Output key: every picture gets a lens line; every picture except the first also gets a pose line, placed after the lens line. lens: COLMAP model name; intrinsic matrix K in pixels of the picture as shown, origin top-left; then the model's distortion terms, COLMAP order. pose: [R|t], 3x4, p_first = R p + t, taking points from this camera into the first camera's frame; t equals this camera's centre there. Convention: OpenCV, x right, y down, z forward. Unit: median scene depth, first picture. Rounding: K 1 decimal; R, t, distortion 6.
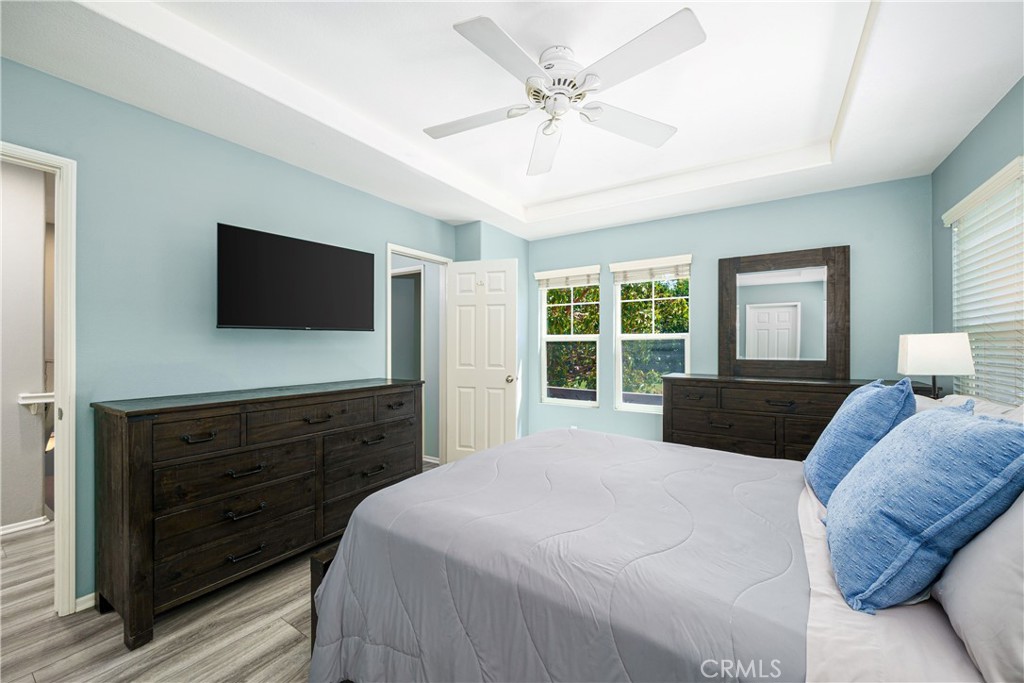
lens RADIAL K [[390.3, 0, 512.5], [0, 390.3, 346.7], [0, 0, 1]] dist [-0.000170, -0.000110]
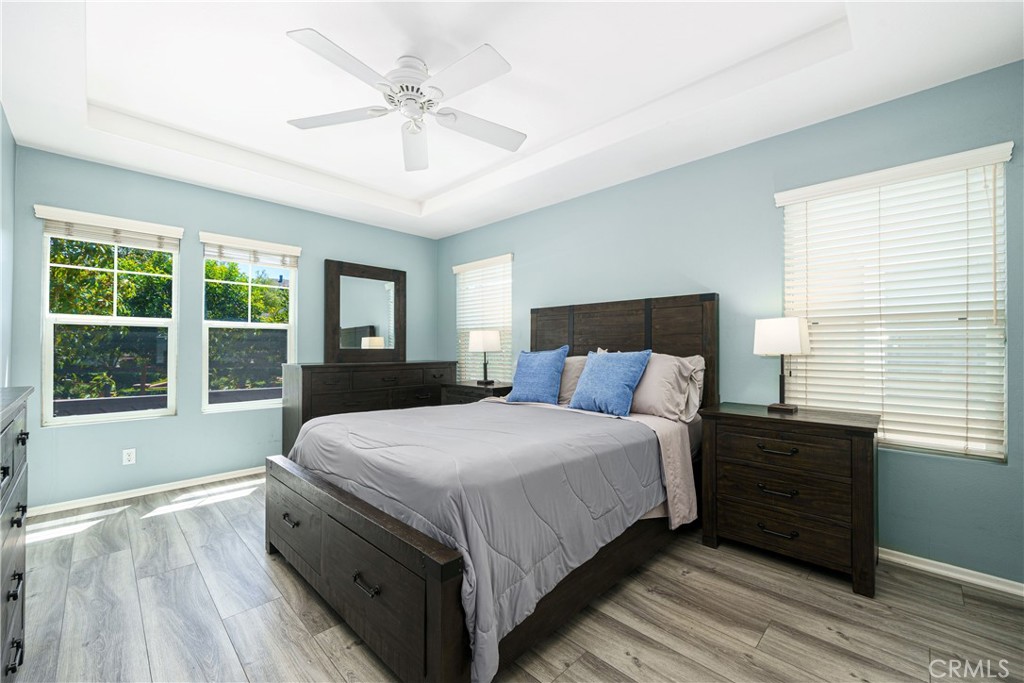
lens RADIAL K [[419.2, 0, 513.0], [0, 419.2, 342.7], [0, 0, 1]] dist [0.003231, 0.000223]
pose [[0.196094, 0.000987, 0.980585, -0.464465], [-0.014901, 0.999887, 0.001973, 0.003469], [-0.980472, -0.014999, 0.196086, 0.203188]]
